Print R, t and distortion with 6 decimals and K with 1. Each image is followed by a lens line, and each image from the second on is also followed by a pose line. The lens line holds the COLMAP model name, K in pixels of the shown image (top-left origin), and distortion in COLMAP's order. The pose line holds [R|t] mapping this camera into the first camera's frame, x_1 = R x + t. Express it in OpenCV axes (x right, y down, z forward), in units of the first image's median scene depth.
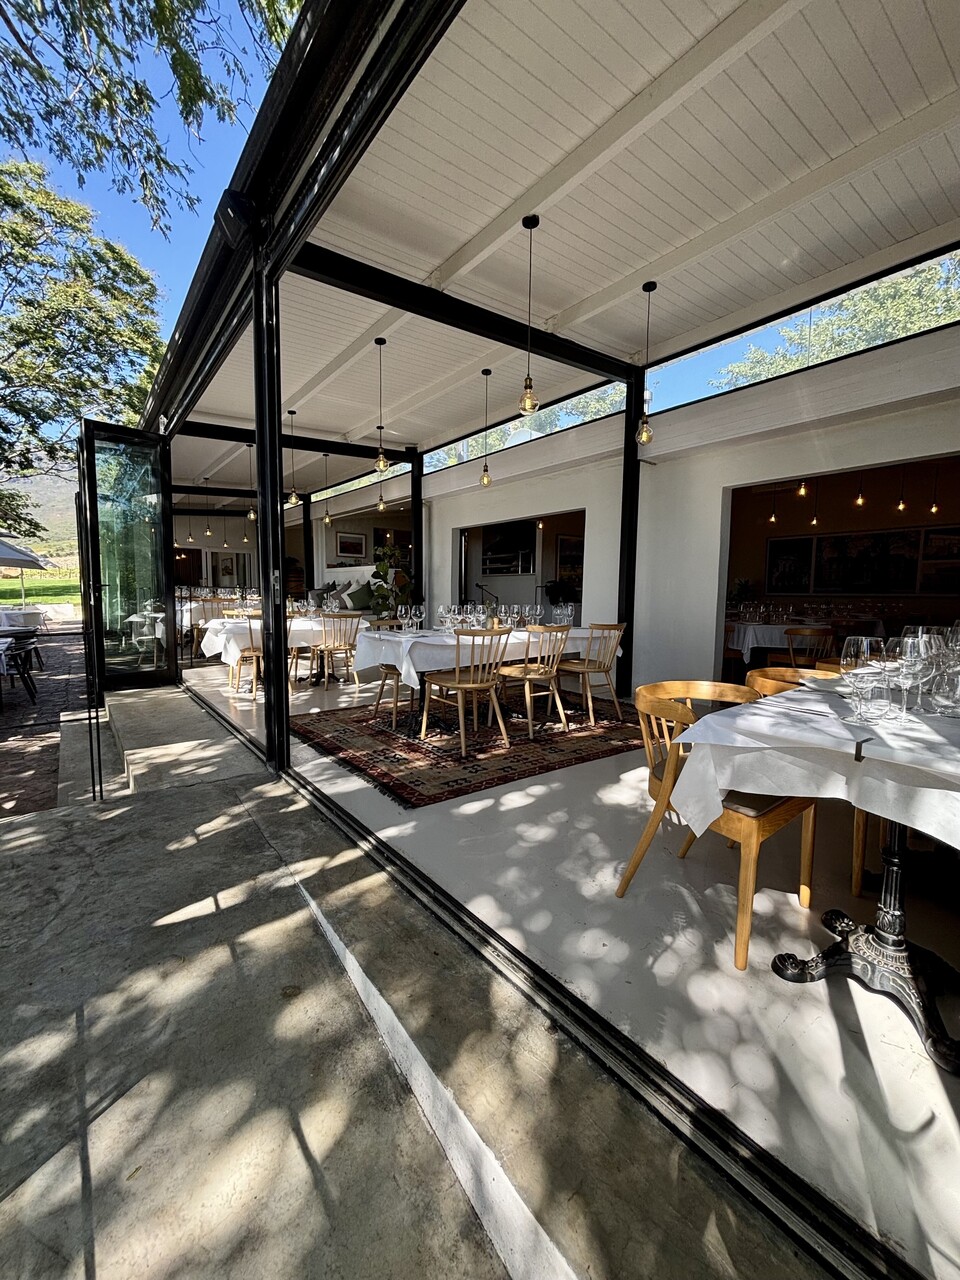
lens RADIAL K [[519.1, 0, 475.1], [0, 519.1, 632.8], [0, 0, 1]] dist [0.001115, 0.001411]
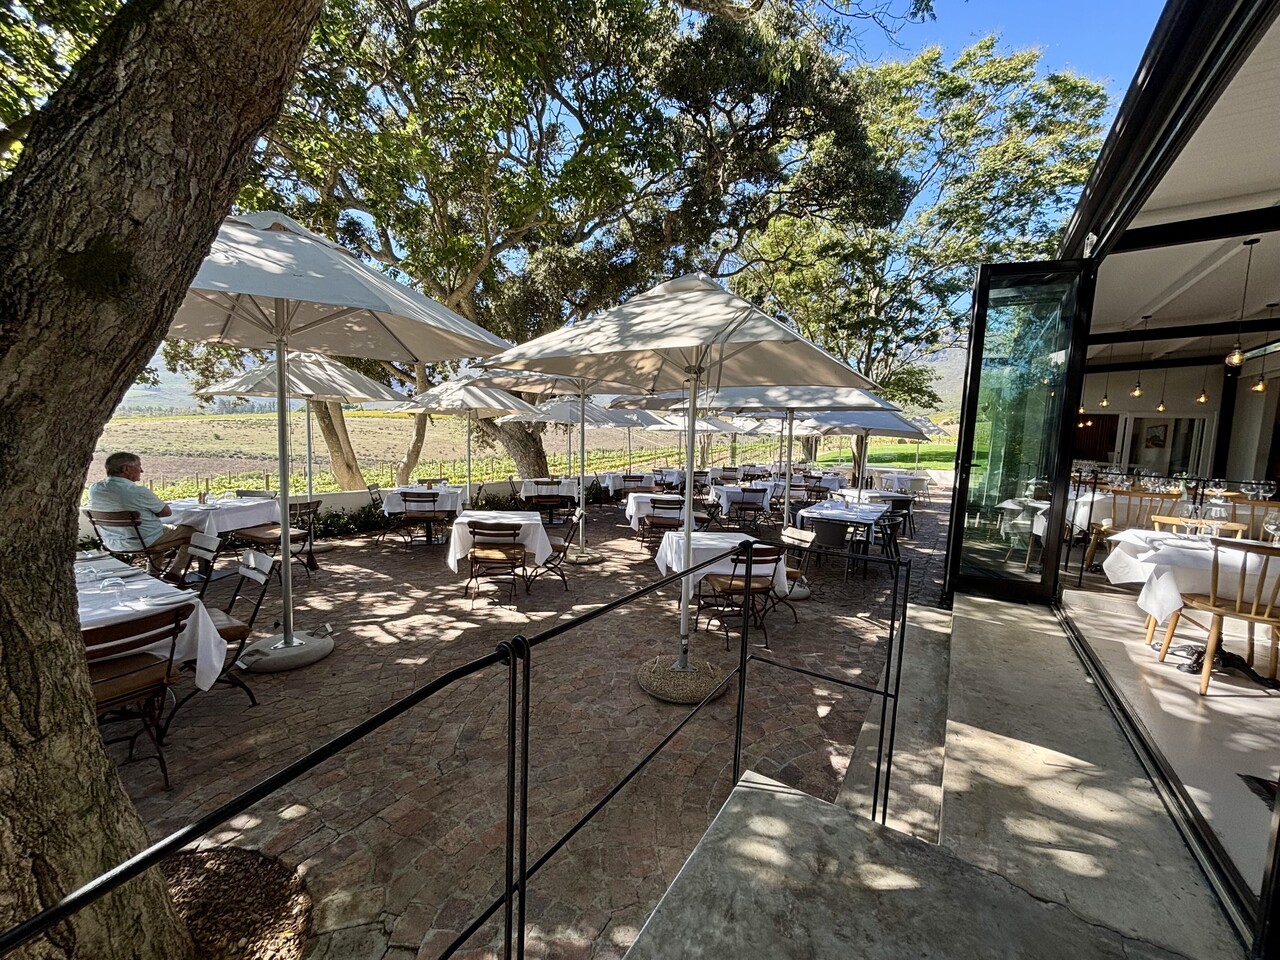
lens RADIAL K [[519.1, 0, 636.3], [0, 519.1, 479.9], [0, 0, 1]] dist [0.001115, 0.001411]
pose [[0.342411, 0.088002, -0.935420, -0.093897], [-0.122470, 0.991290, 0.048428, -0.031703], [0.931534, 0.097979, 0.350206, 0.161760]]
